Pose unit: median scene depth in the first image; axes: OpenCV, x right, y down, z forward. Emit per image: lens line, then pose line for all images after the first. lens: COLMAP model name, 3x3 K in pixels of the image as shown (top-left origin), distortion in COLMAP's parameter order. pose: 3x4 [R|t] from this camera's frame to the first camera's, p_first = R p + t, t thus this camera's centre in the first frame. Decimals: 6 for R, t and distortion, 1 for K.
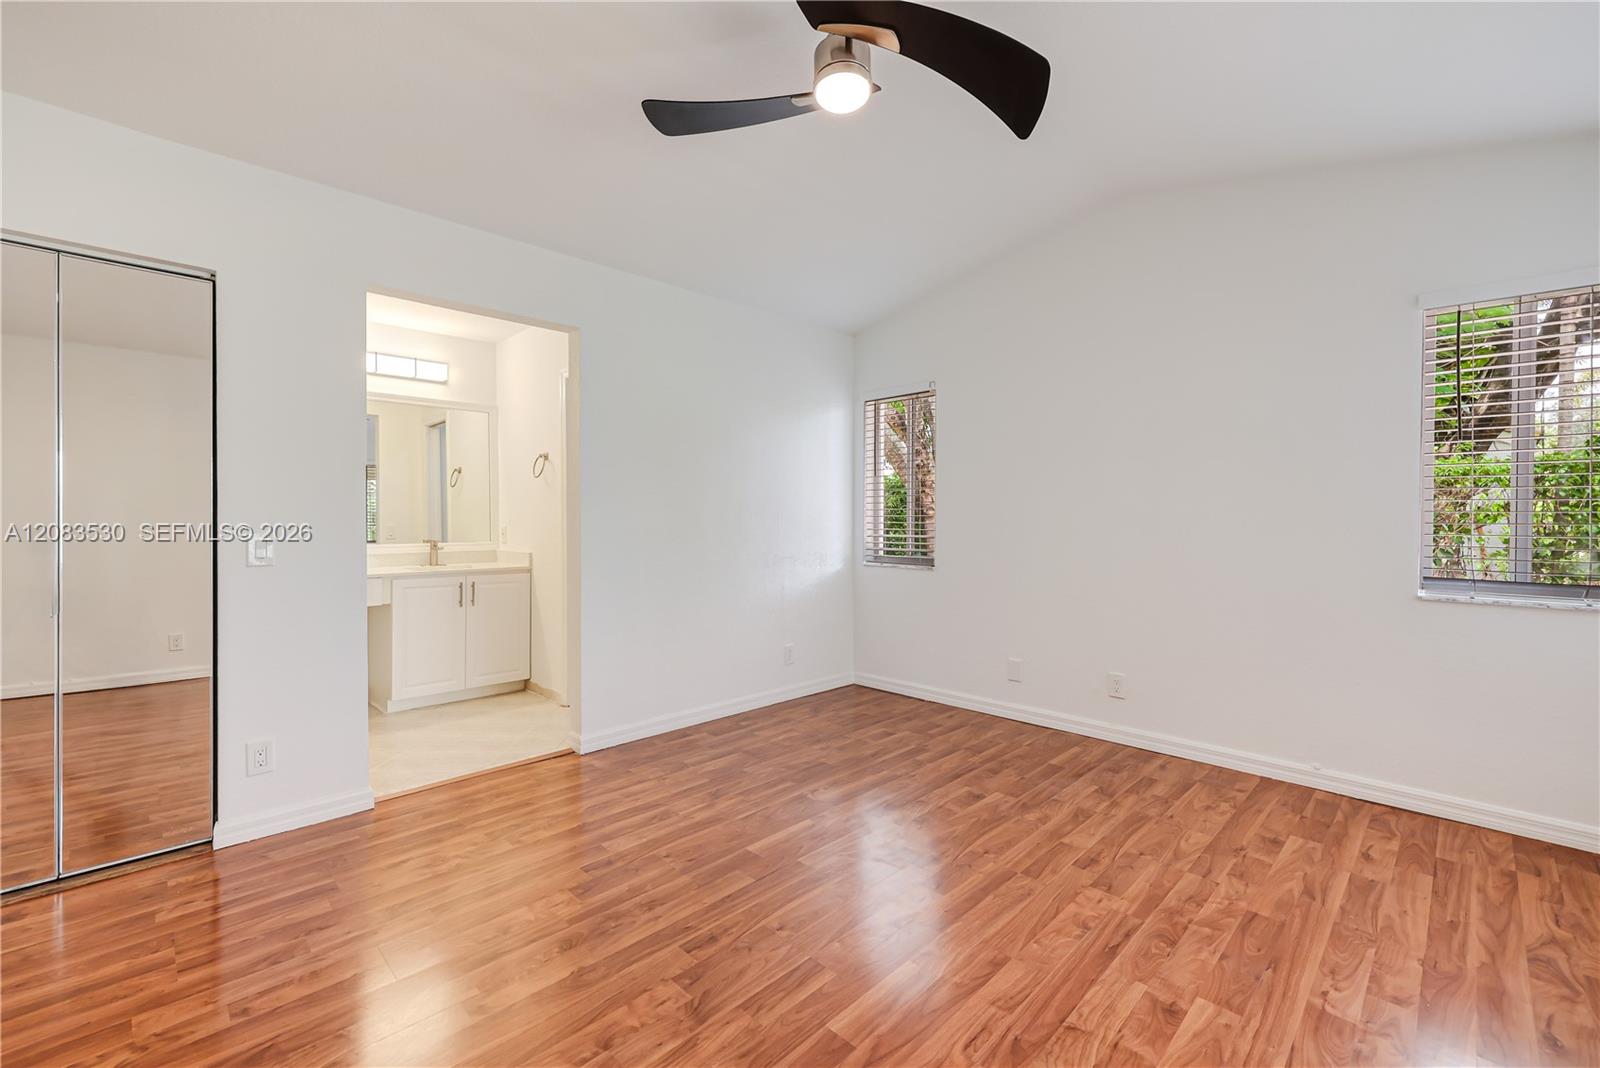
lens RADIAL K [[686.8, 0, 792.7], [0, 686.8, 516.6], [0, 0, 1]] dist [0.002360, -0.000660]
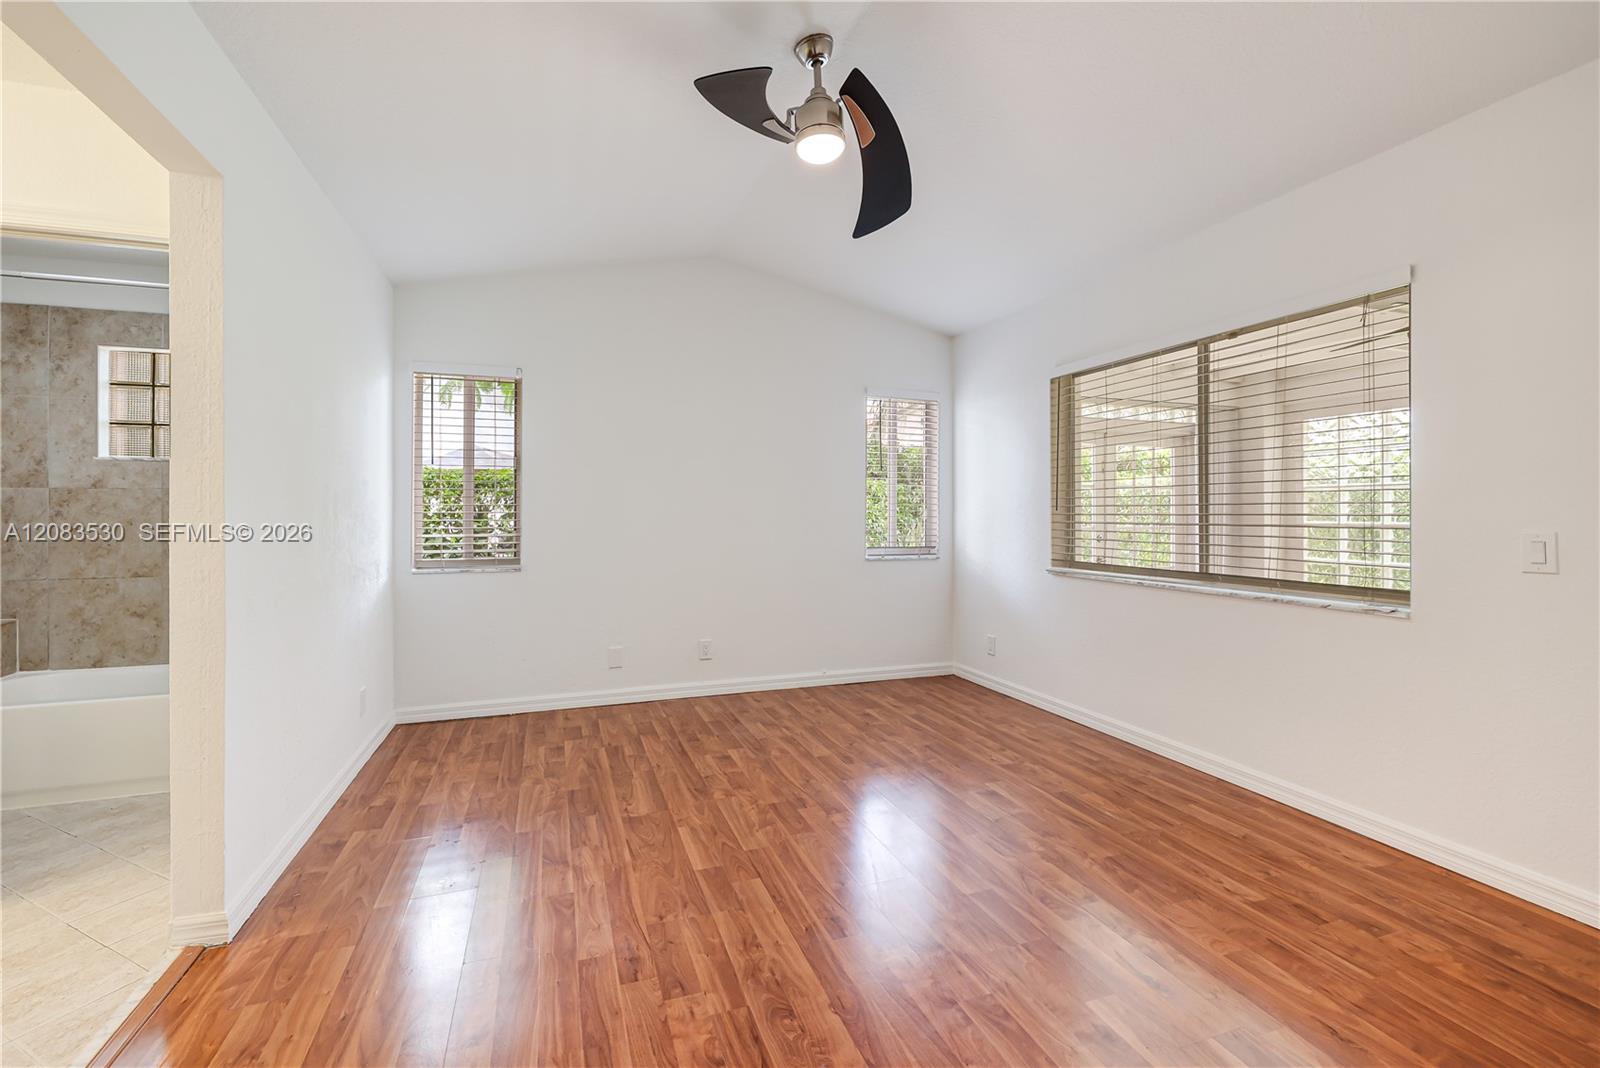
lens RADIAL K [[686.8, 0, 784.3], [0, 686.8, 503.5], [0, 0, 1]] dist [0.002360, -0.000660]
pose [[0.438584, 0.009379, 0.898641, -0.645294], [0.007718, 0.999869, -0.014202, 0.000486], [-0.898657, 0.013165, 0.438454, 0.359578]]
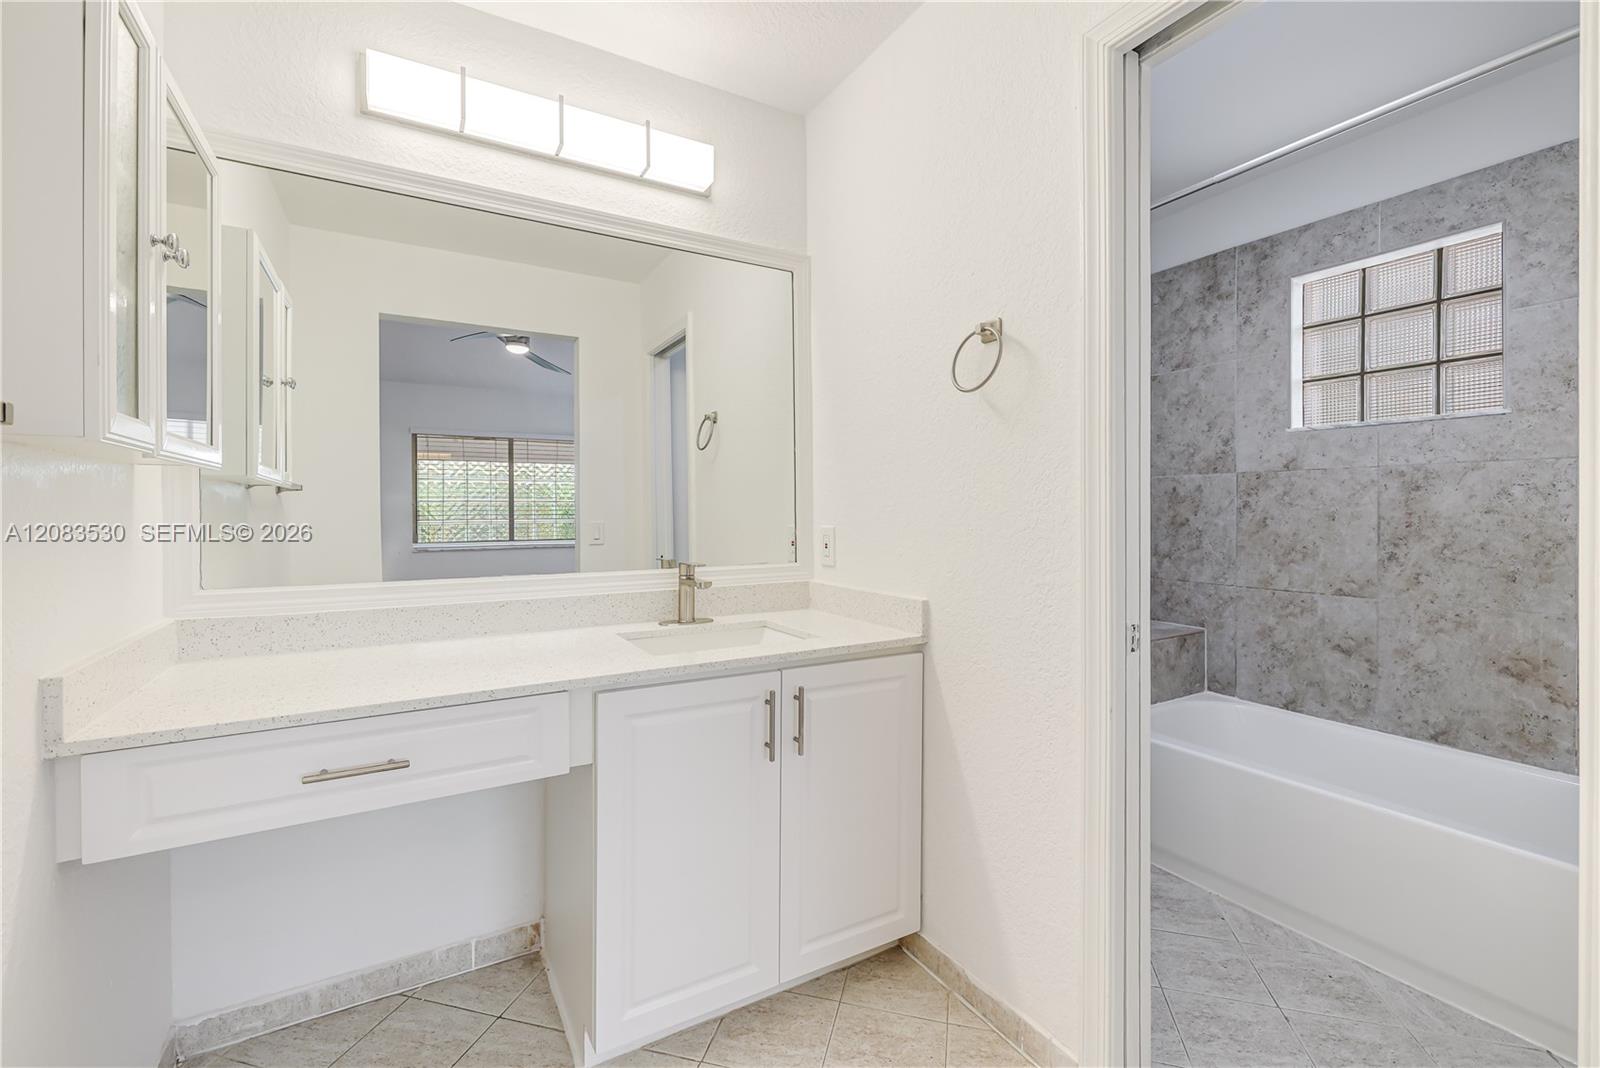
lens RADIAL K [[686.8, 0, 780.8], [0, 686.8, 517.6], [0, 0, 1]] dist [0.002360, -0.000660]
pose [[0.964095, 0.005066, -0.265509, -0.506880], [-0.004677, 0.999987, 0.002098, 0.009506], [0.265516, -0.000781, 0.964106, 0.874527]]
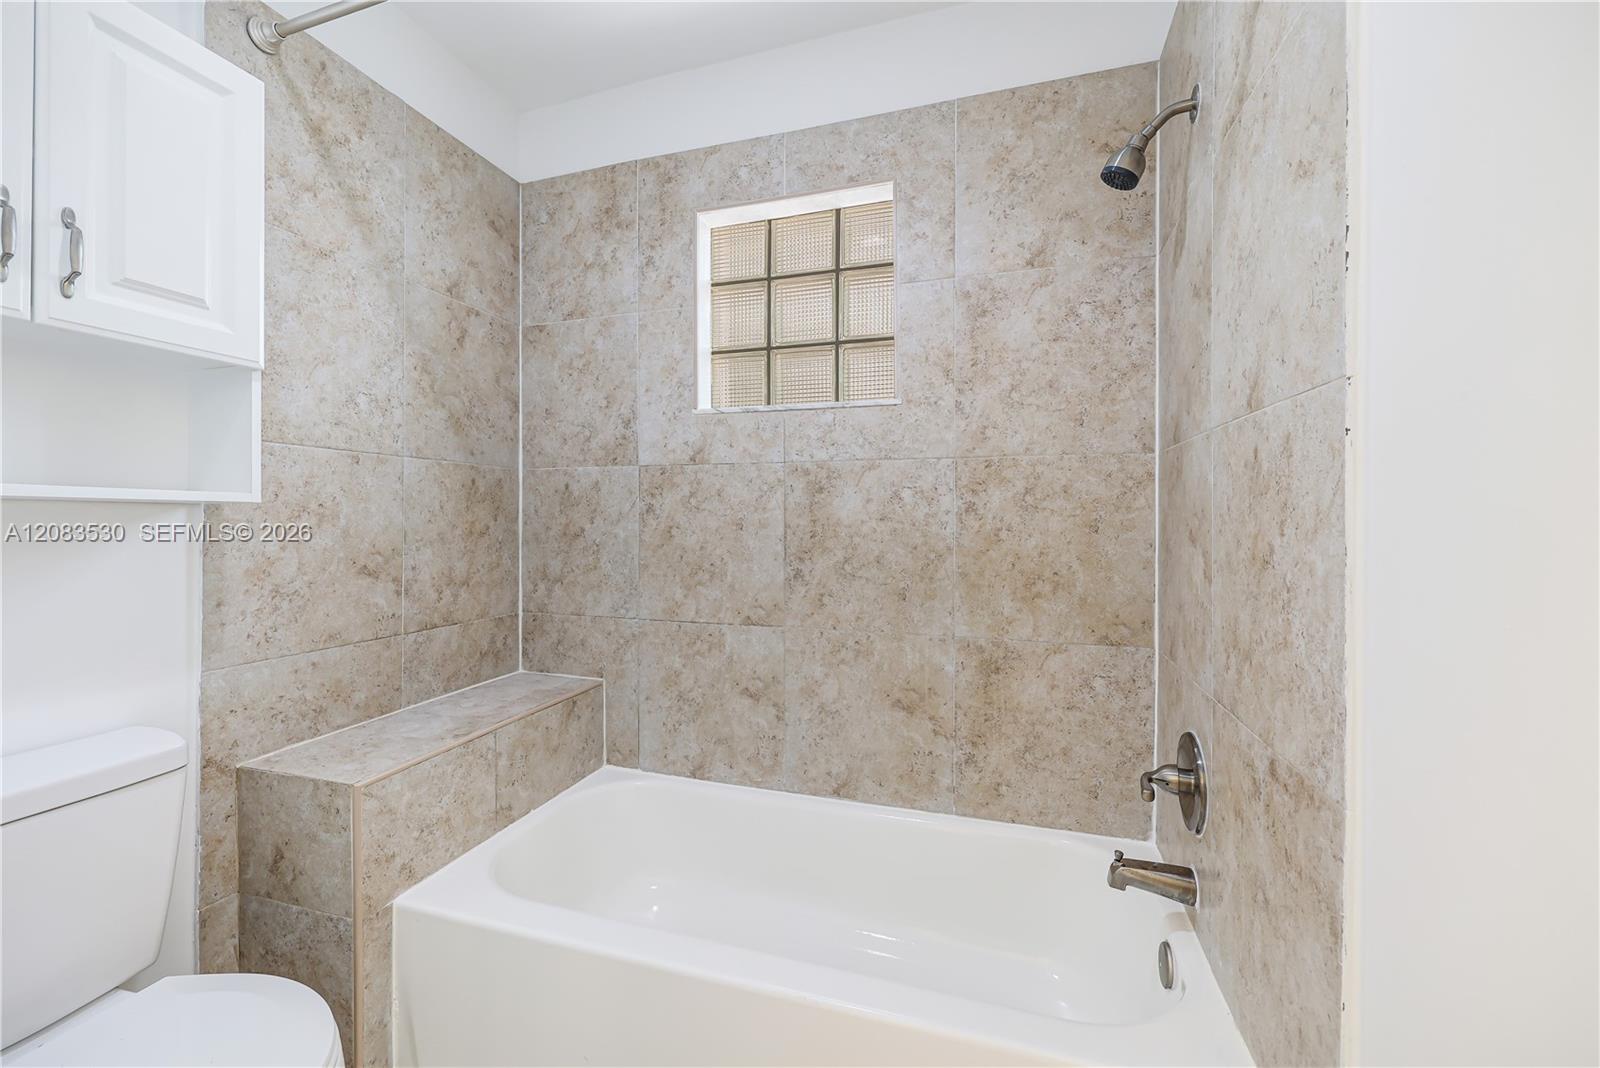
lens RADIAL K [[686.8, 0, 797.2], [0, 686.8, 523.1], [0, 0, 1]] dist [0.002360, -0.000660]
pose [[0.884285, 0.003292, 0.466937, -0.351395], [-0.001680, 0.999991, -0.003868, 0.007837], [-0.466945, 0.002636, 0.884282, 1.228273]]
